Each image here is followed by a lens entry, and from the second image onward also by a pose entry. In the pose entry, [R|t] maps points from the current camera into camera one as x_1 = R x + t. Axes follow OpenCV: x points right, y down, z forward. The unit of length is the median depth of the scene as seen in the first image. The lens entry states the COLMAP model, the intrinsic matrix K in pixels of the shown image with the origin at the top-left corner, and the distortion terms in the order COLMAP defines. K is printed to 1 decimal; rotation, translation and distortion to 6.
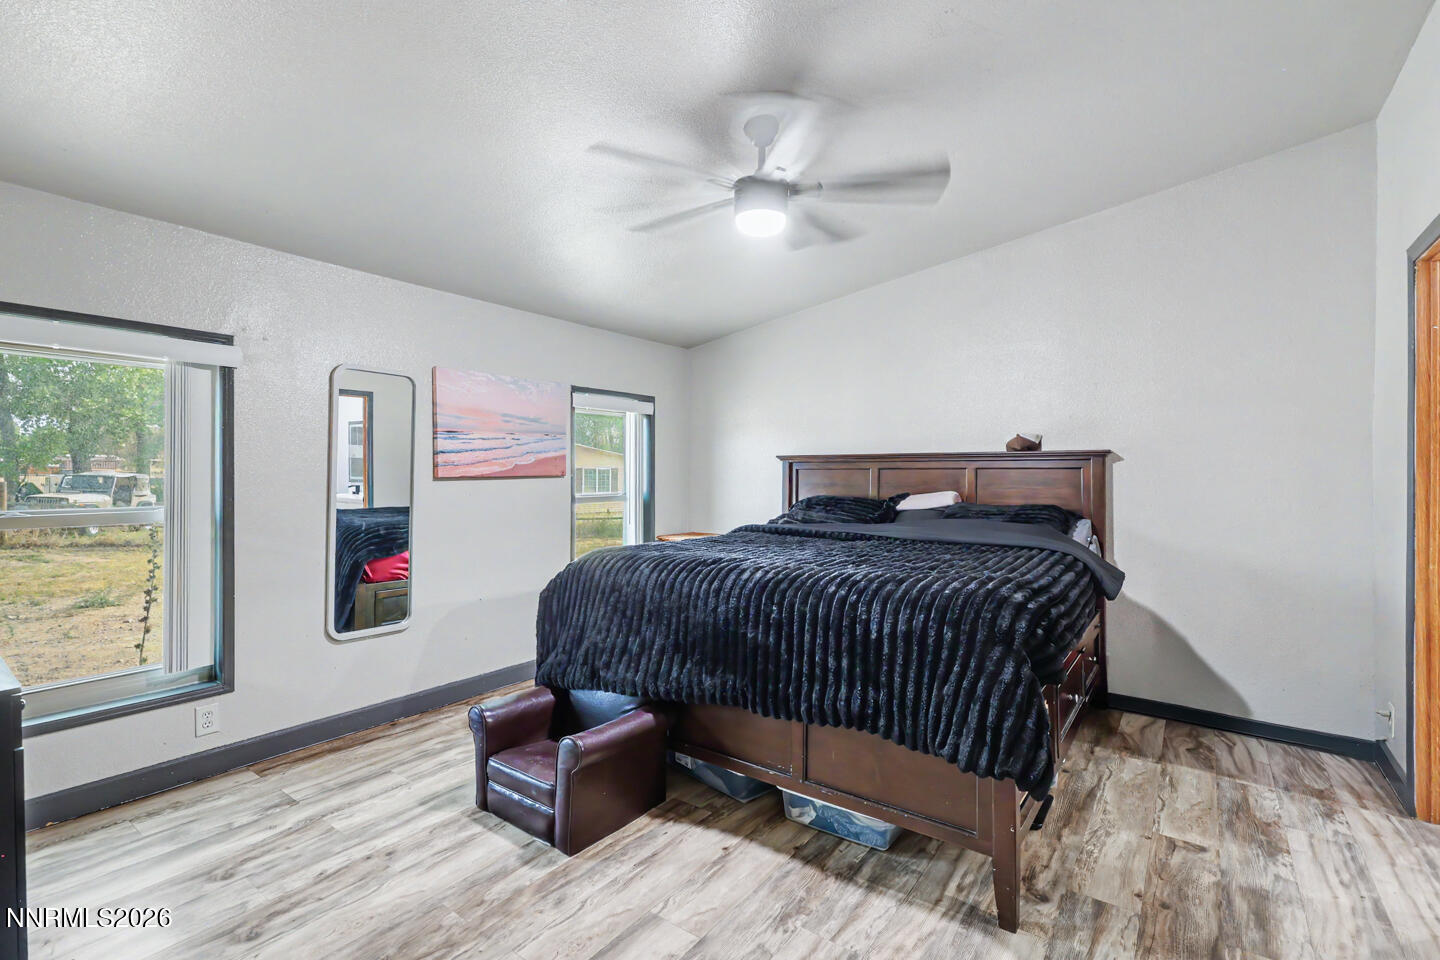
lens RADIAL K [[653.9, 0, 720.6], [0, 653.9, 476.4], [0, 0, 1]] dist [0.000644, 0.000033]
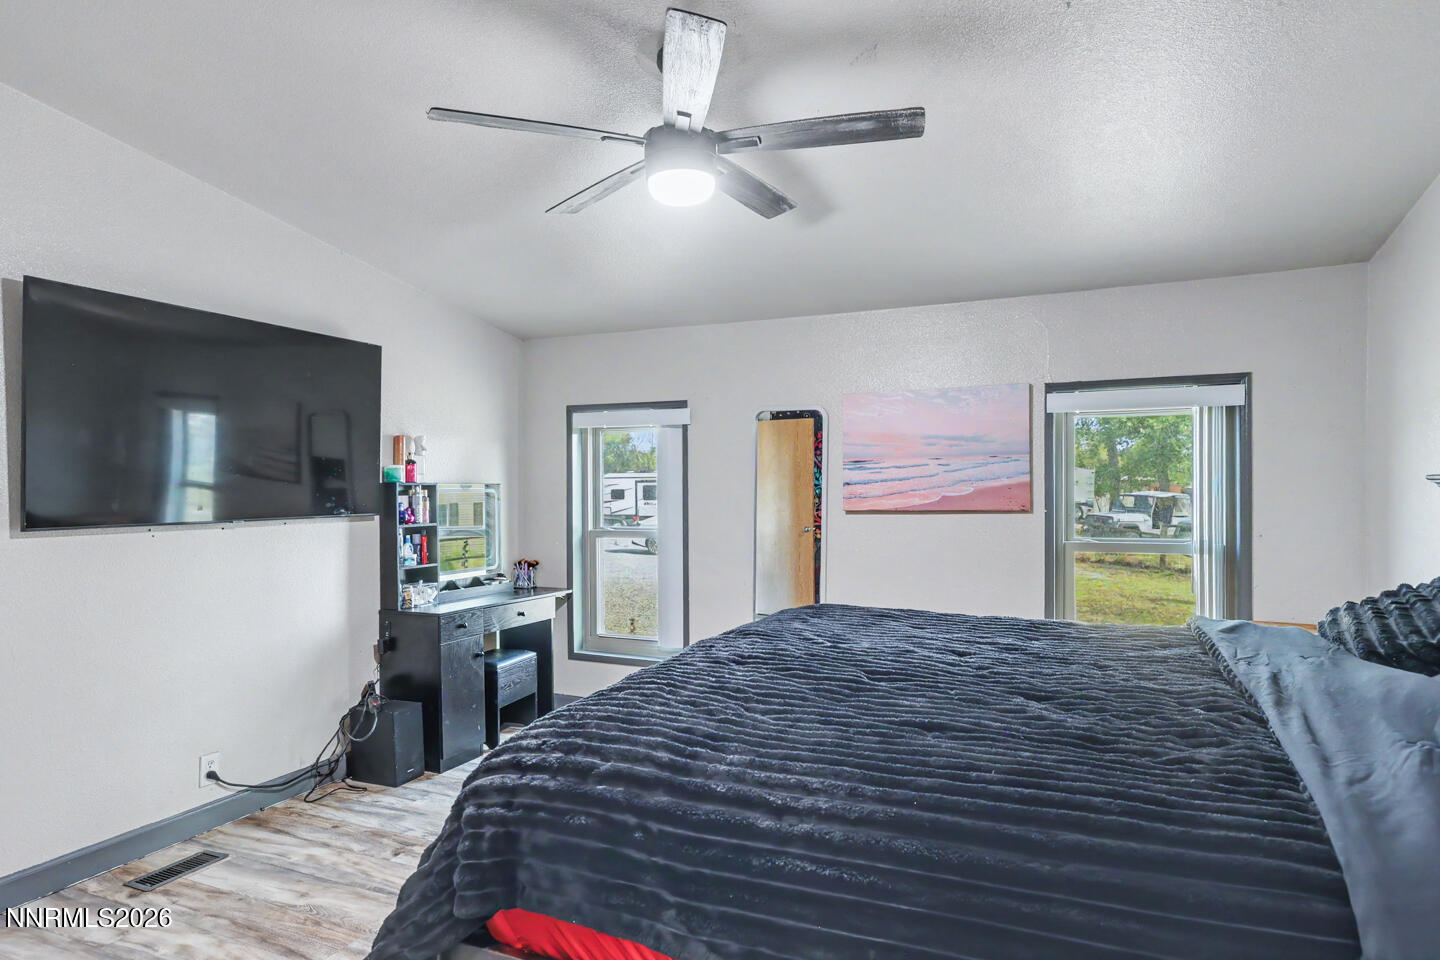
lens RADIAL K [[790.6, 0, 722.0], [0, 790.6, 487.1], [0, 0, 1]] dist [0.002060, 0.000175]
pose [[0.216525, -0.005409, -0.976262, 0.565272], [-0.004272, 0.999970, -0.006488, -0.021043], [0.976268, 0.005575, 0.216496, 0.501417]]
